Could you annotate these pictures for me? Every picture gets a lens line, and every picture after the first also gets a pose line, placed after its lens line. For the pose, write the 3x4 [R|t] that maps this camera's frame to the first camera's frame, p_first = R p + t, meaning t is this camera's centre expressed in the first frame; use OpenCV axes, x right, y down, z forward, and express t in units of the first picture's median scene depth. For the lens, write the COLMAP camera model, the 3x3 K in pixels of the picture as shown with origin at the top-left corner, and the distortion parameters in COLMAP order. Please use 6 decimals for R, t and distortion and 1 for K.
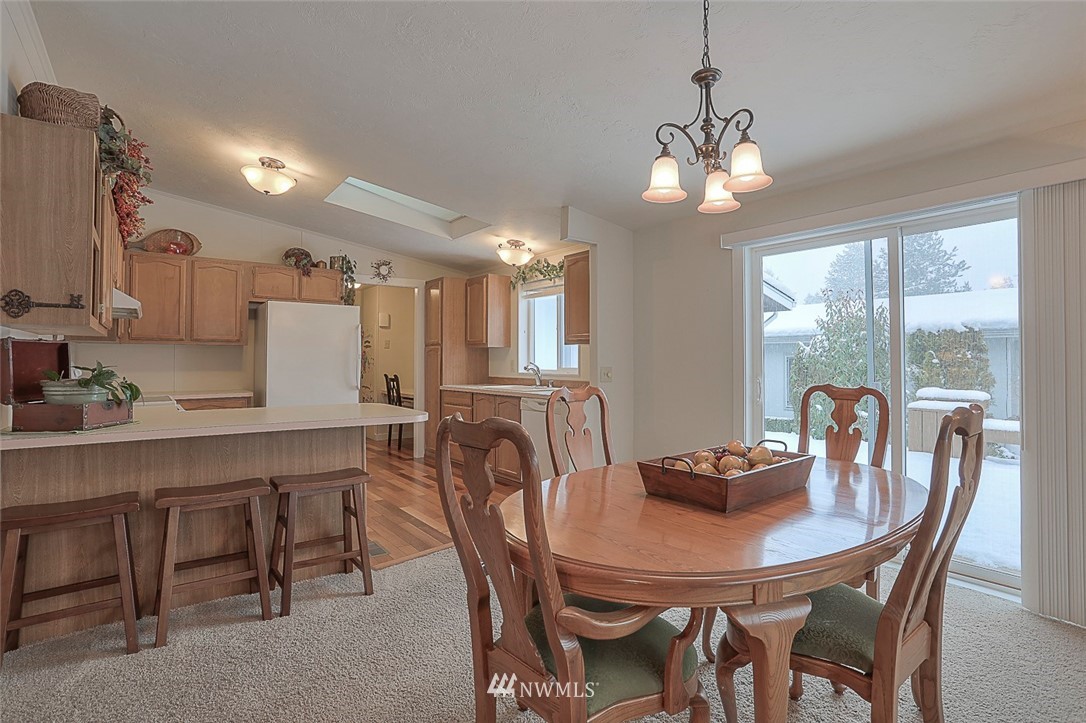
lens RADIAL K [[540.9, 0, 540.7], [0, 540.9, 349.5], [0, 0, 1]] dist [-0.067724, 0.036993]
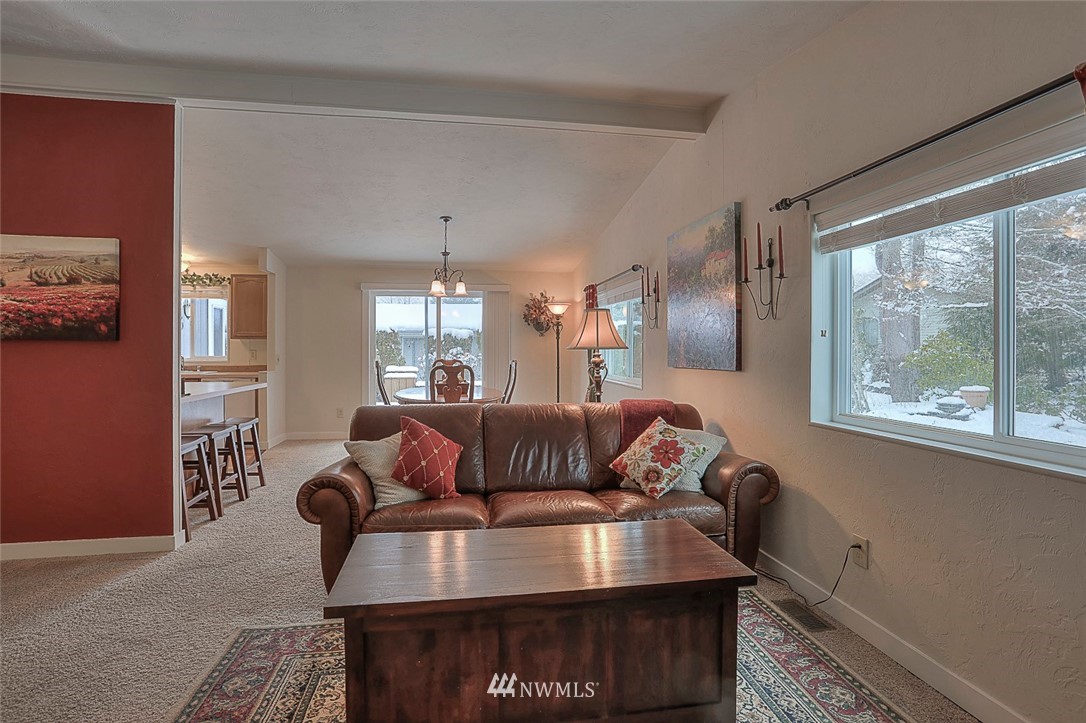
lens RADIAL K [[536.4, 0, 540.2], [0, 536.4, 350.8], [0, 0, 1]] dist [-0.071853, 0.039690]
pose [[0.460199, -0.003708, 0.887808, -0.675417], [-0.015687, 0.999801, 0.012307, -0.006677], [-0.887677, -0.019590, 0.460049, -0.271361]]
